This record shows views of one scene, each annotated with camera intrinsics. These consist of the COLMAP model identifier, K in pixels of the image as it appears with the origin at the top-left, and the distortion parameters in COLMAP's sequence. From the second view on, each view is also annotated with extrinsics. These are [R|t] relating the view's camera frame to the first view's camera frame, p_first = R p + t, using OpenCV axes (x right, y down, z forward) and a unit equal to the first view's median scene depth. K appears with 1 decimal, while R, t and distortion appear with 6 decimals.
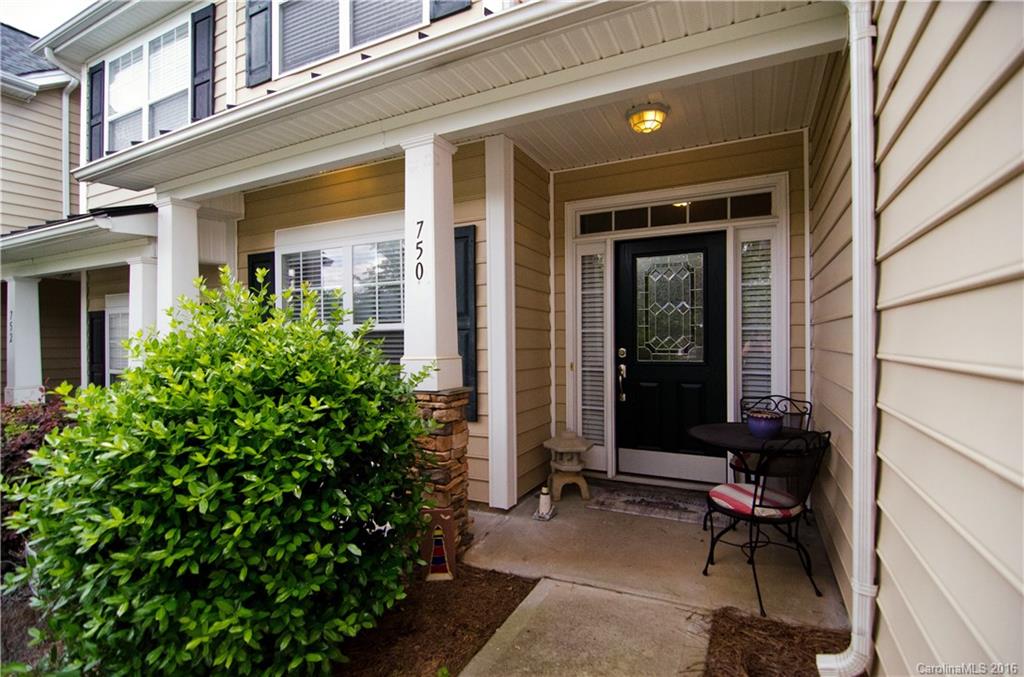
lens RADIAL K [[489.4, 0, 512.0], [0, 489.4, 338.5], [0, 0, 1]] dist [-0.022995, -0.000673]
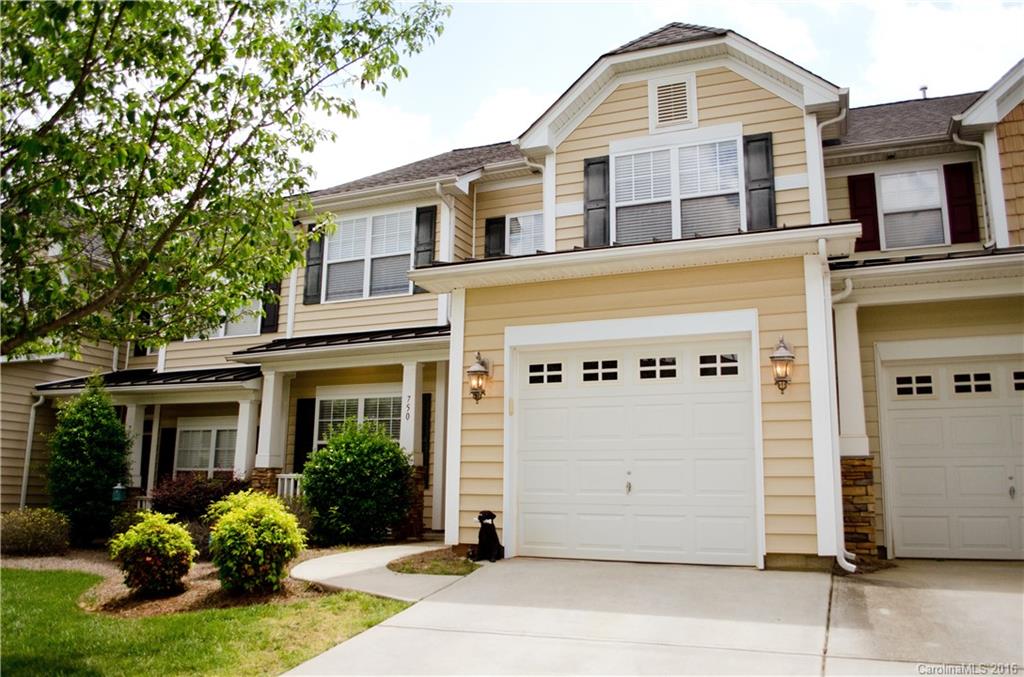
lens RADIAL K [[817.6, 0, 512.0], [0, 817.6, 338.5], [0, 0, 1]] dist [-0.005312, -0.001143]
pose [[0.998661, 0.031915, 0.040707, 0.123845], [-0.023665, 0.981679, -0.189065, 0.195492], [-0.045995, 0.187849, 0.981120, -2.527832]]
